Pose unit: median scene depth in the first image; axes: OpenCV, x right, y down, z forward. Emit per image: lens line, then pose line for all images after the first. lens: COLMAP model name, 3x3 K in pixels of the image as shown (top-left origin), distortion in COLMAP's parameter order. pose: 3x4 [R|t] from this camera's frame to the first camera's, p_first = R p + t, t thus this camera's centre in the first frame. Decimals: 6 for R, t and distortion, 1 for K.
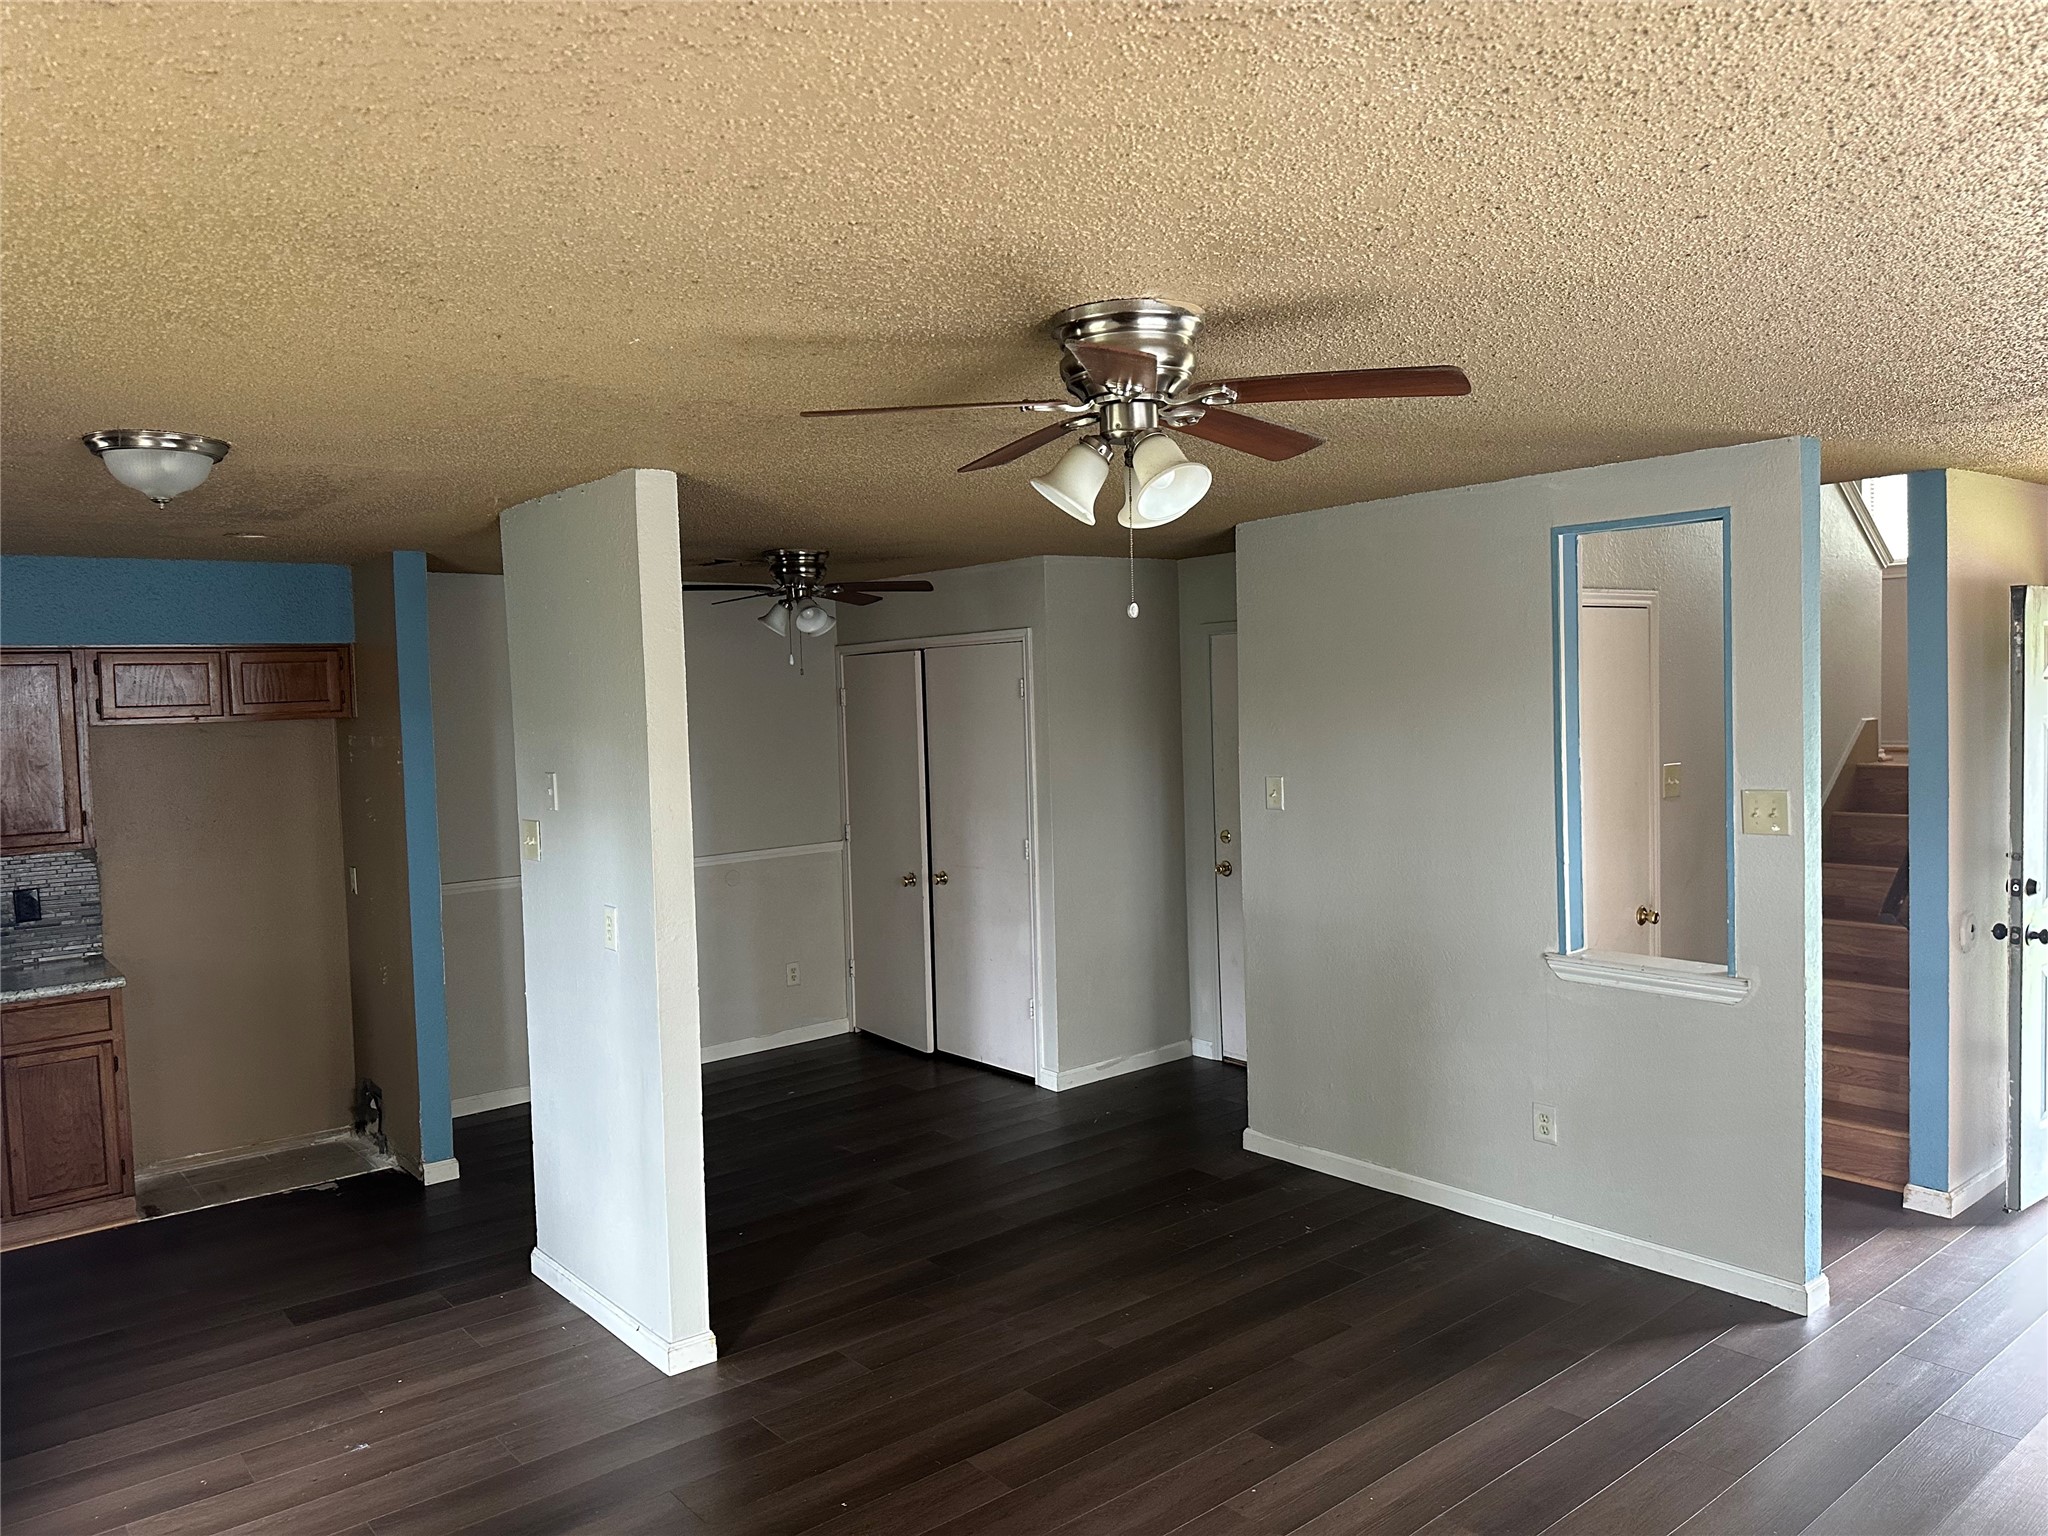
lens RADIAL K [[1444.8, 0, 1019.3], [0, 1444.8, 769.1], [0, 0, 1]] dist [0.069707, -0.082243]
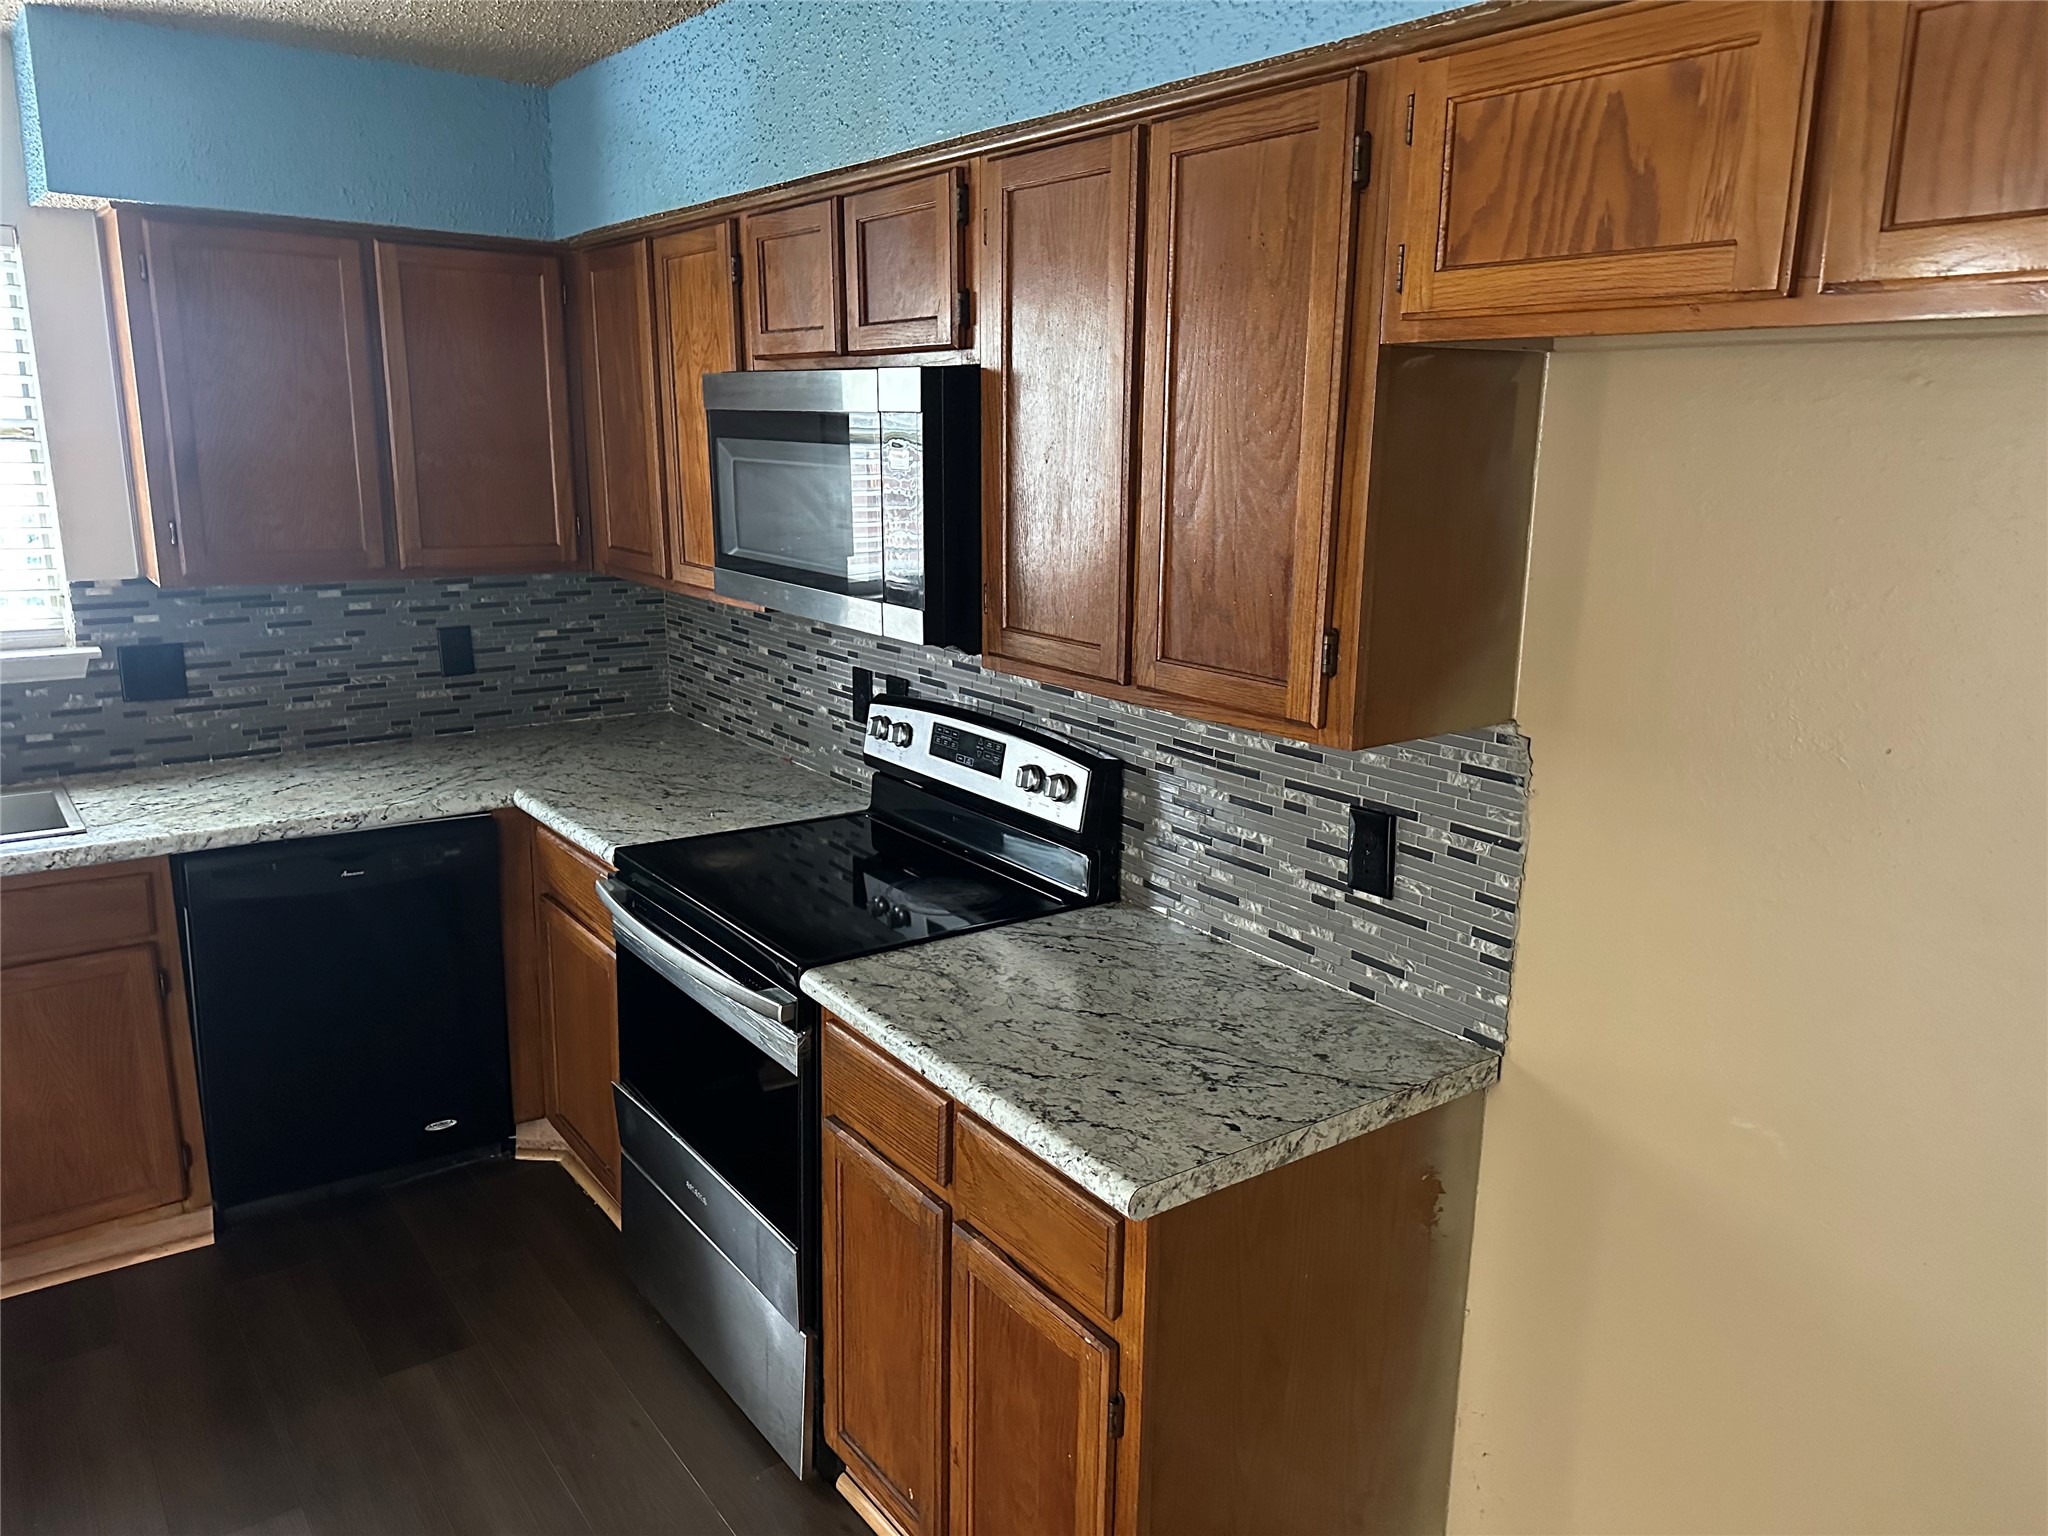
lens RADIAL K [[1446.0, 0, 1036.9], [0, 1446.0, 772.9], [0, 0, 1]] dist [0.064531, -0.109265]
pose [[-0.031446, 0.262209, -0.964499, -0.321589], [-0.070821, 0.961966, 0.263830, -0.018215], [0.996993, 0.076603, -0.011680, 0.917357]]
